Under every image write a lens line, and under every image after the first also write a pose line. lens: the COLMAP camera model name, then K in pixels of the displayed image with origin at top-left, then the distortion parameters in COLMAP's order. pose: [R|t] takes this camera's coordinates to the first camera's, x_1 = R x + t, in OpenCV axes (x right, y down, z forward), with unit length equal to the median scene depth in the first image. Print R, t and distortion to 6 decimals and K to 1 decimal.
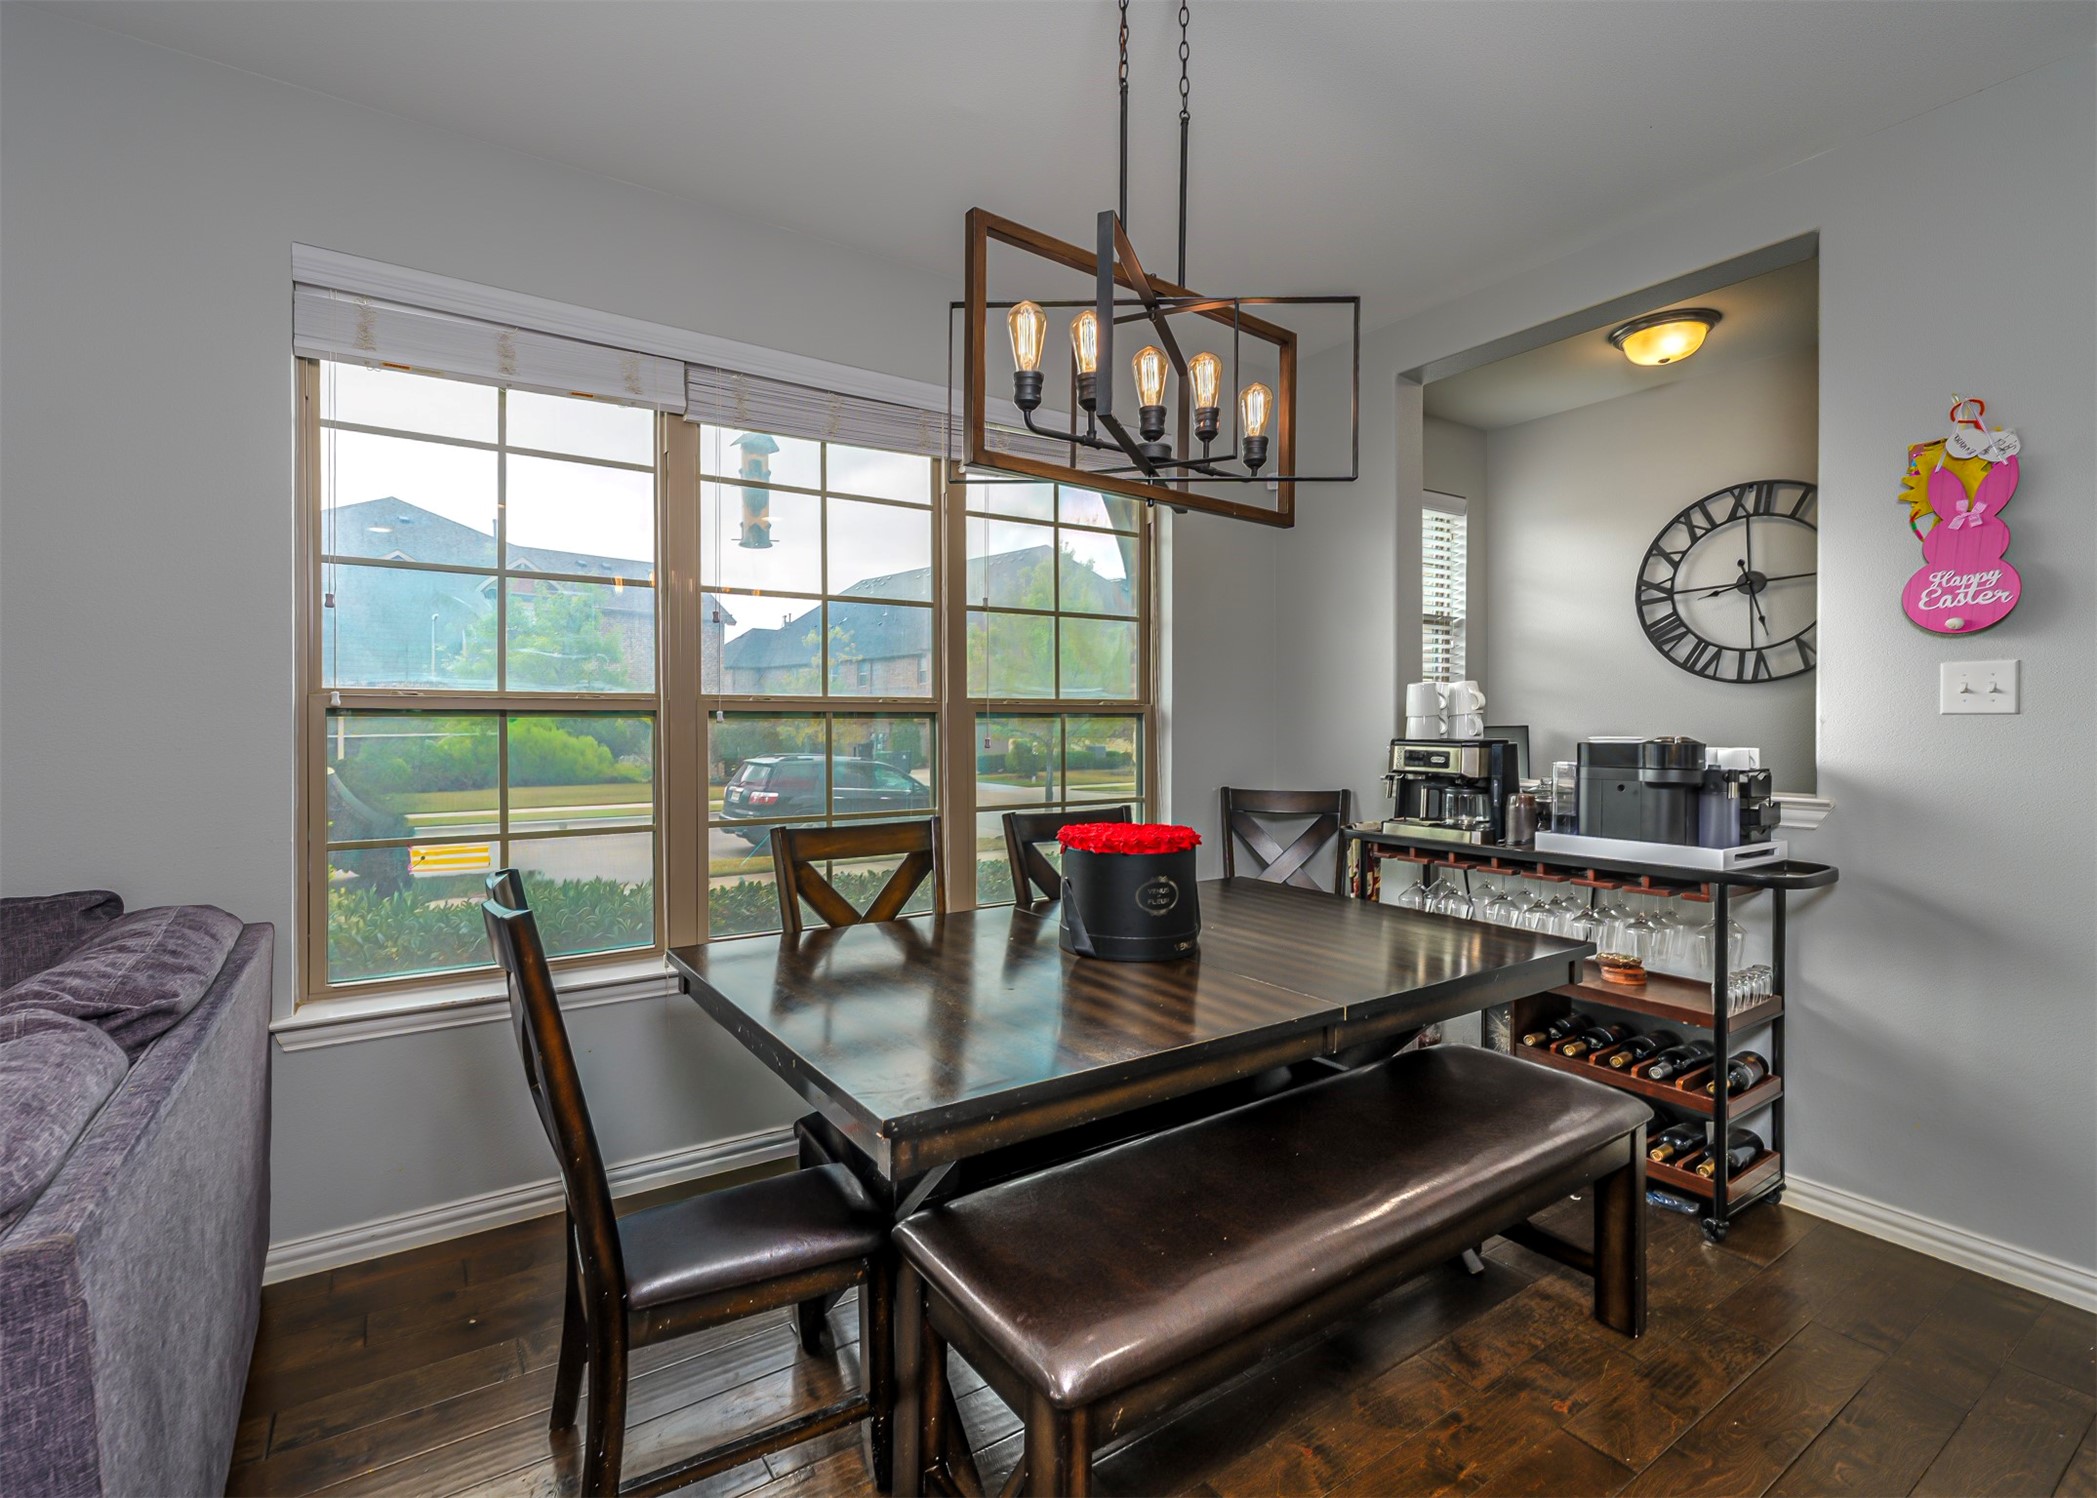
lens RADIAL K [[905.0, 0, 998.9], [0, 905.0, 739.5], [0, 0, 1]] dist [-0.015022, -0.000371]
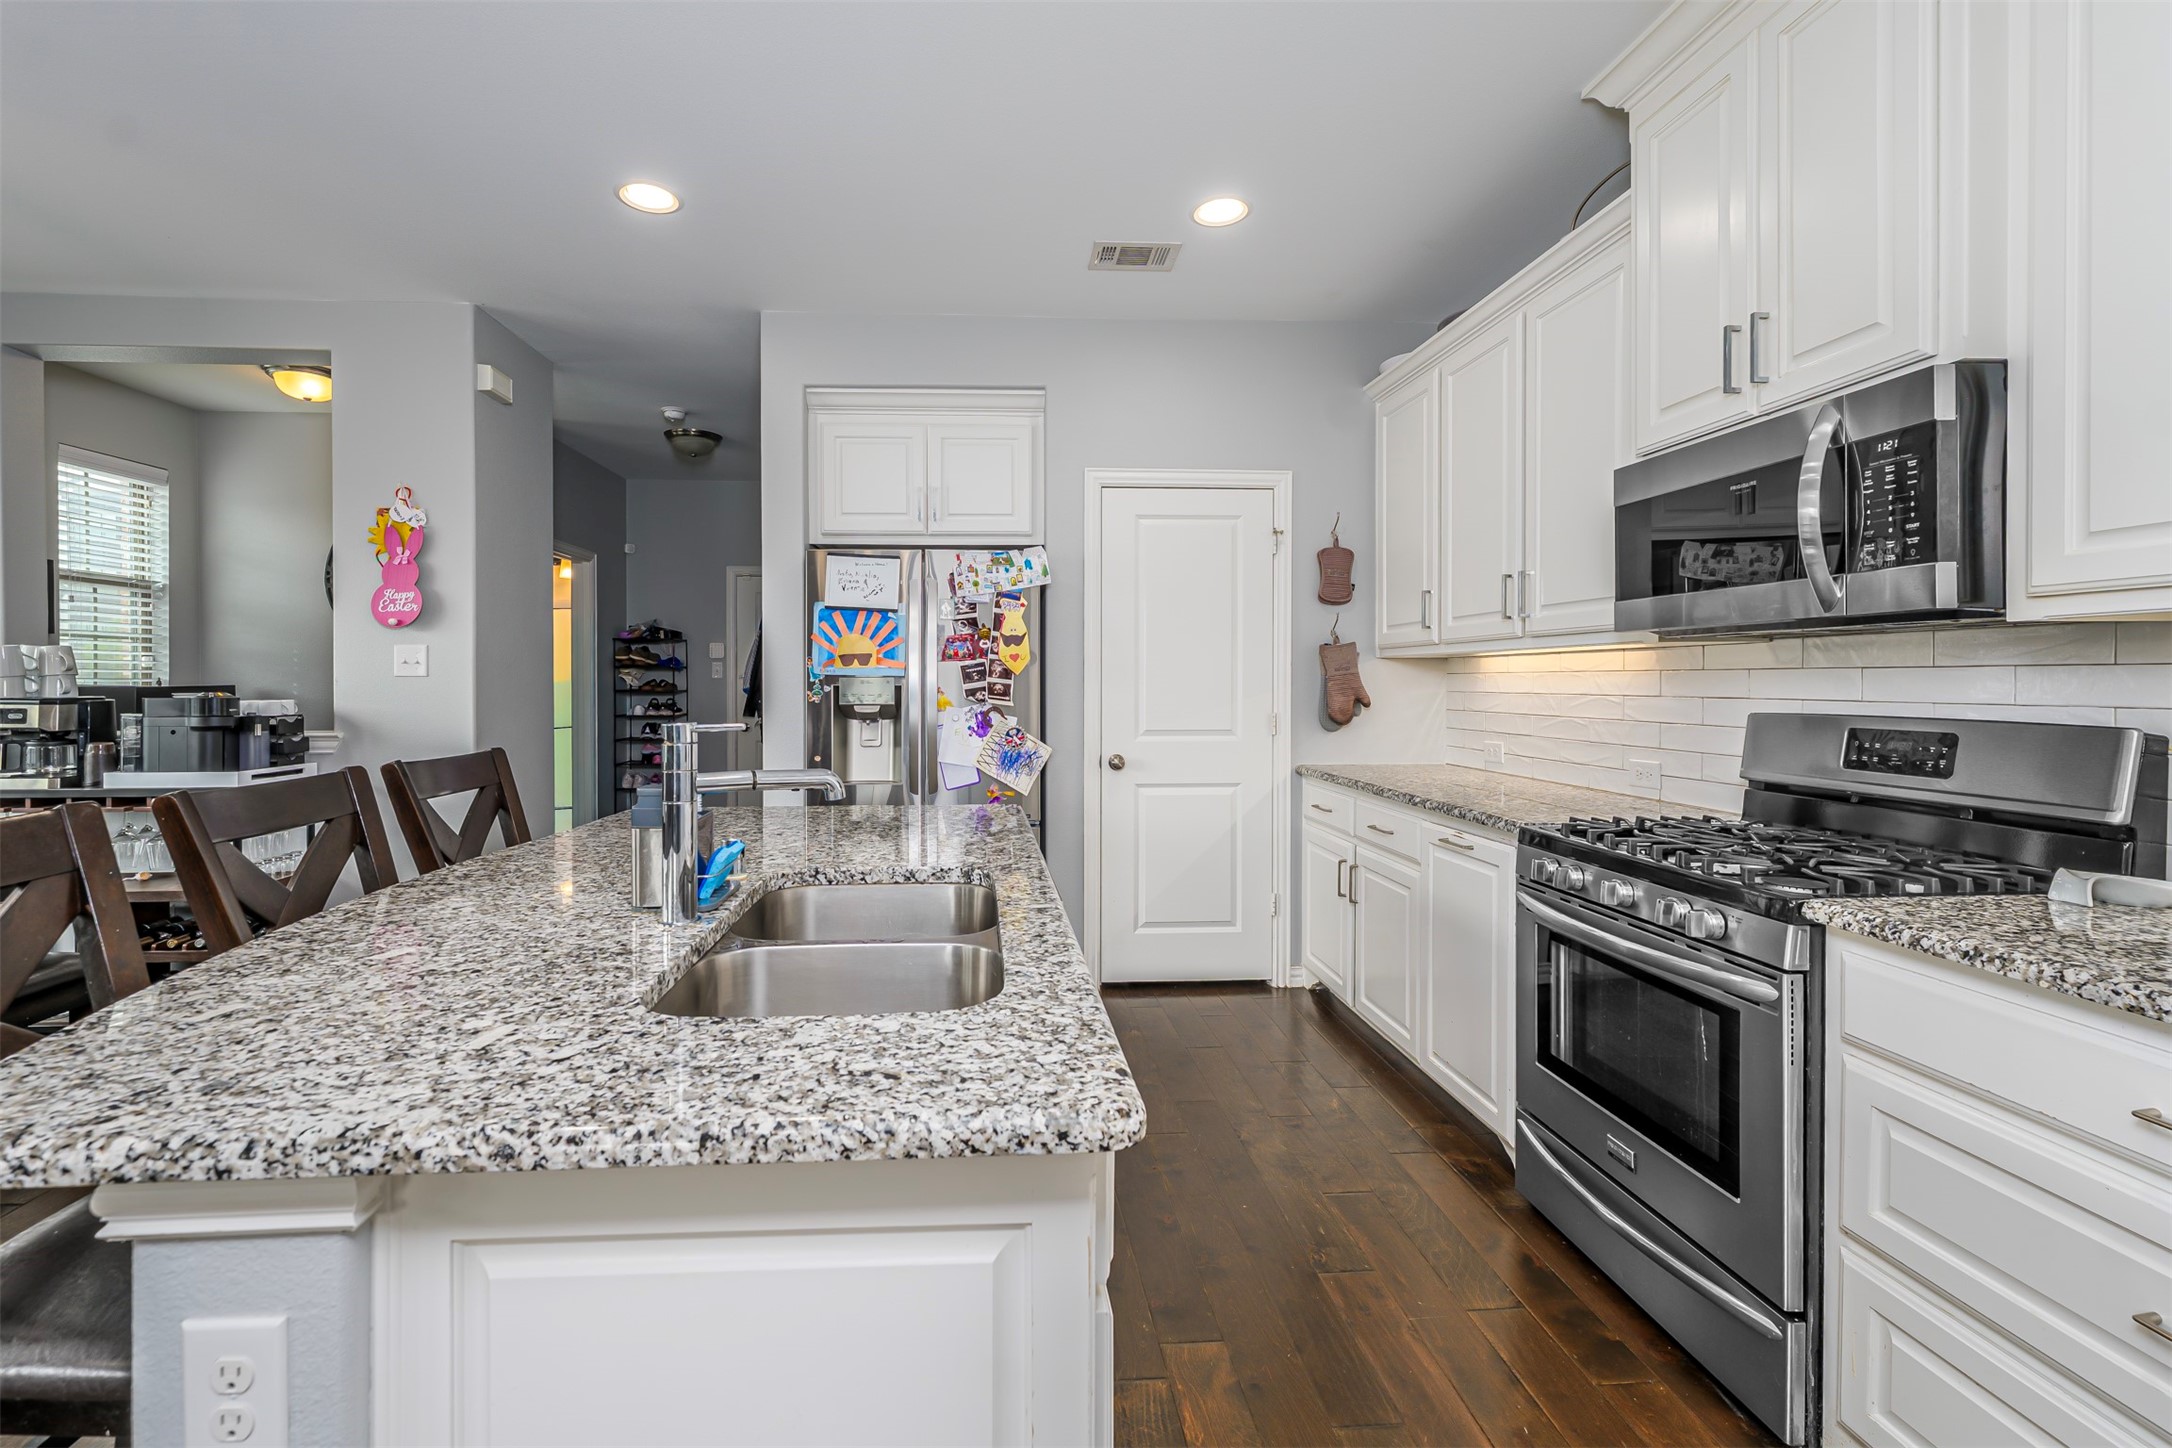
lens RADIAL K [[887.0, 0, 1018.0], [0, 887.0, 708.1], [0, 0, 1]] dist [-0.008056, 0.000109]
pose [[0.473499, -0.024251, 0.880460, 0.154608], [0.017676, 0.999681, 0.018028, 0.018147], [-0.880617, 0.007027, 0.473777, -0.694537]]
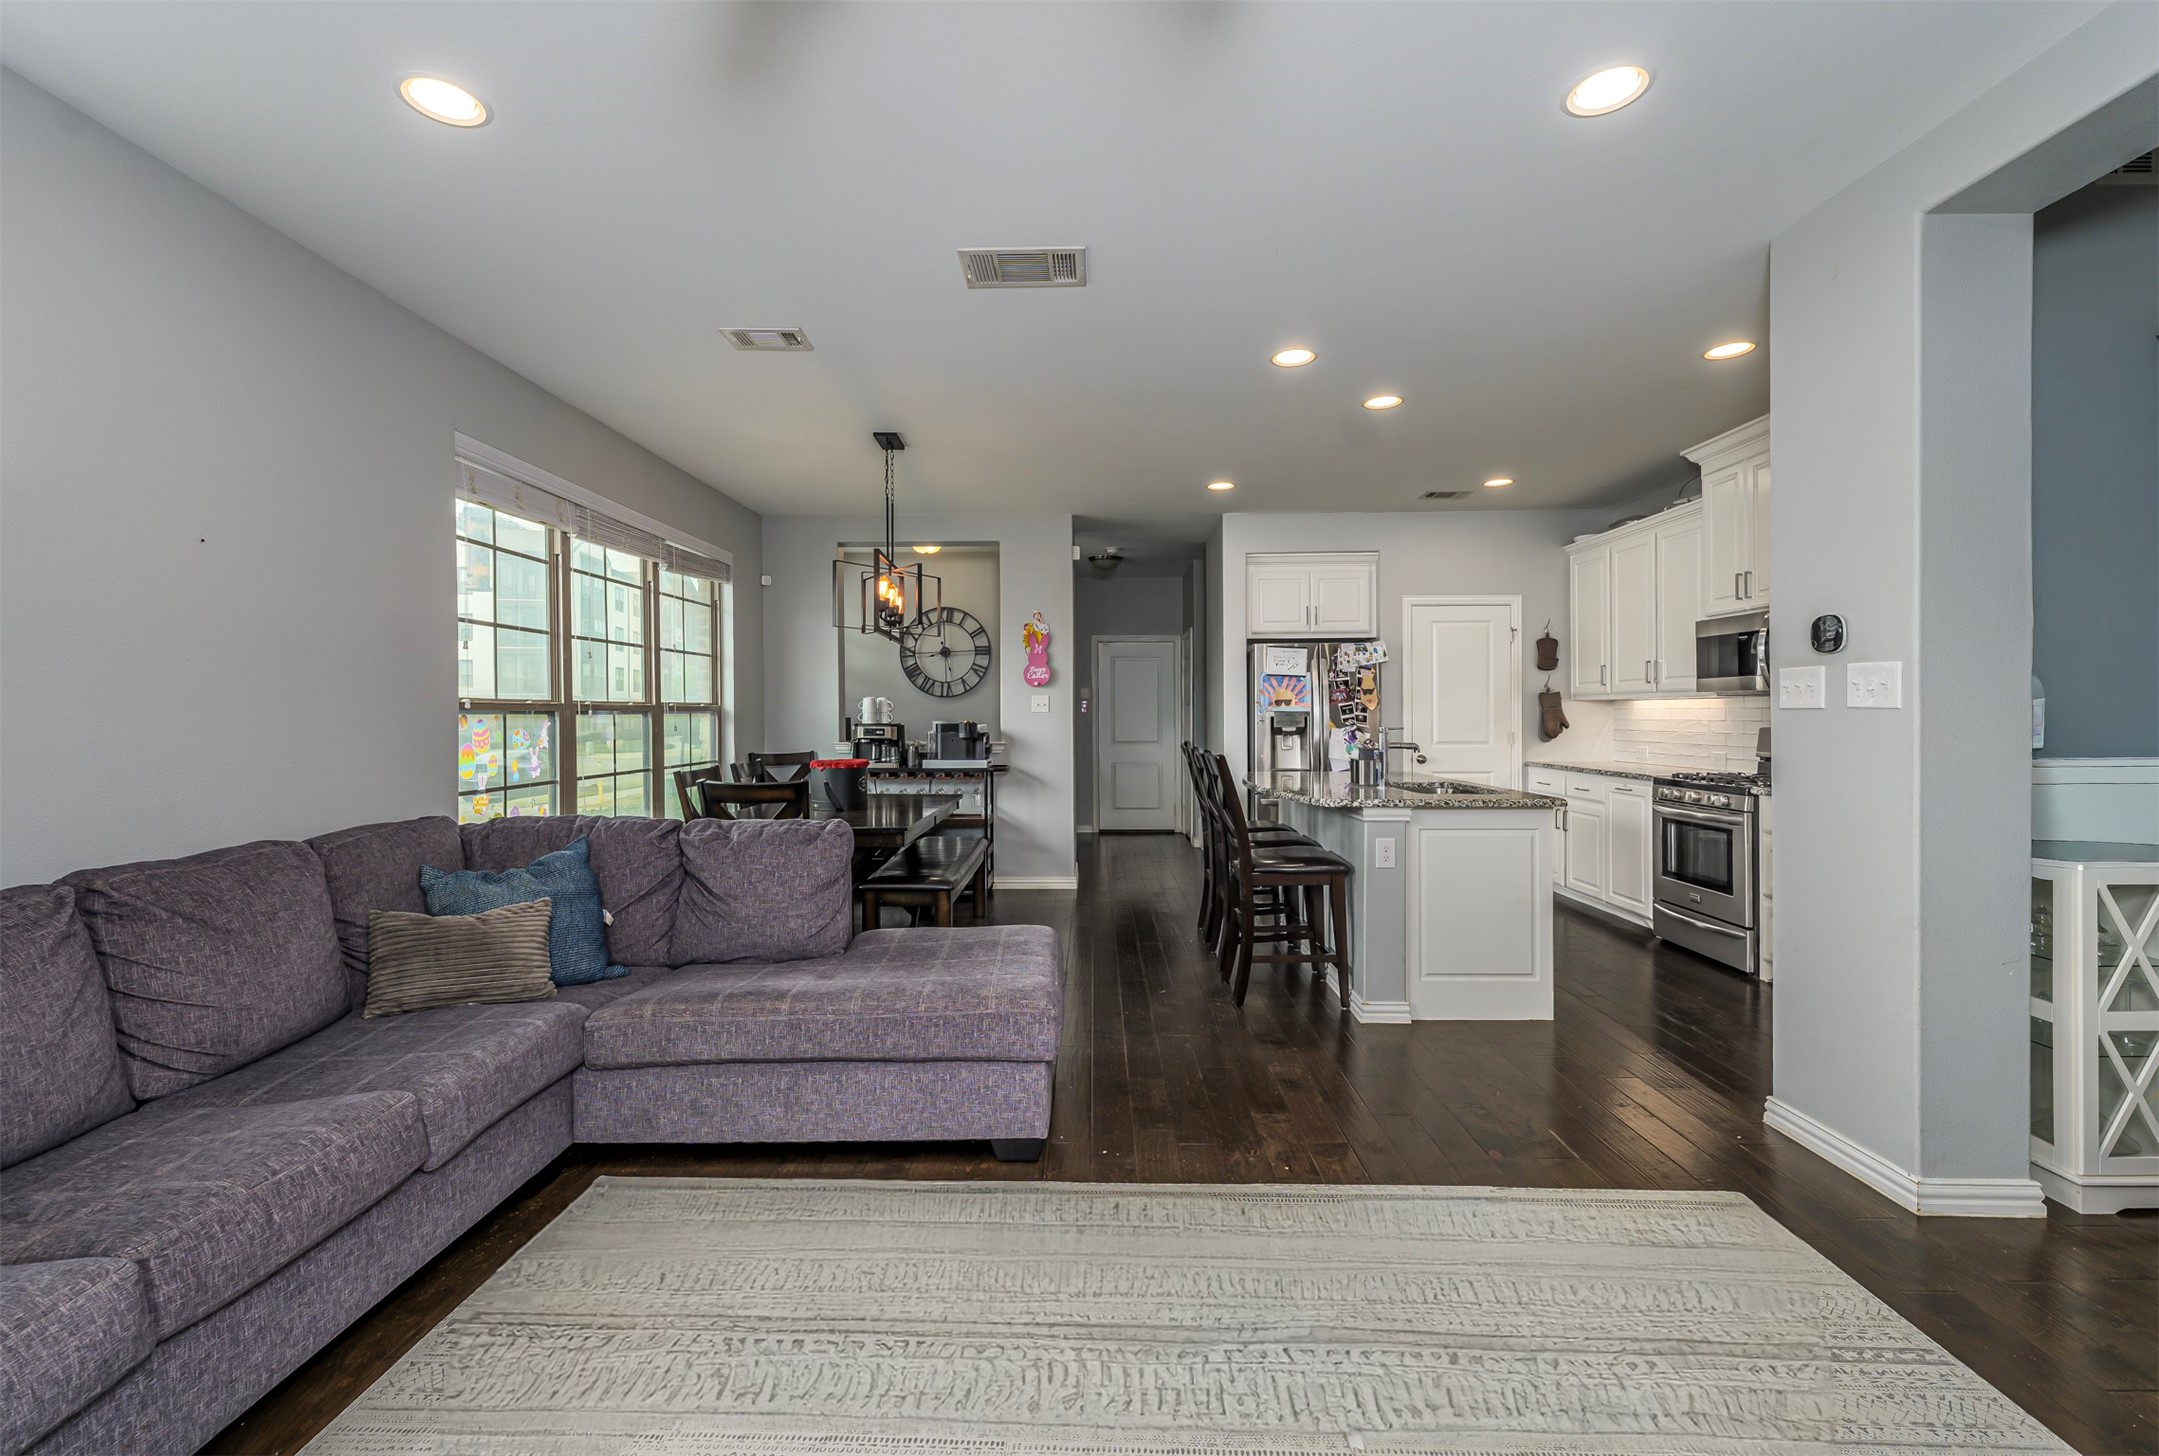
lens RADIAL K [[881.7, 0, 1069.5], [0, 881.7, 728.7], [0, 0, 1]] dist [-0.008056, 0.000109]
pose [[0.546546, -0.014405, 0.837305, -1.286960], [0.019514, 0.999800, 0.004464, 0.015271], [-0.837202, 0.013899, 0.546717, -0.698227]]
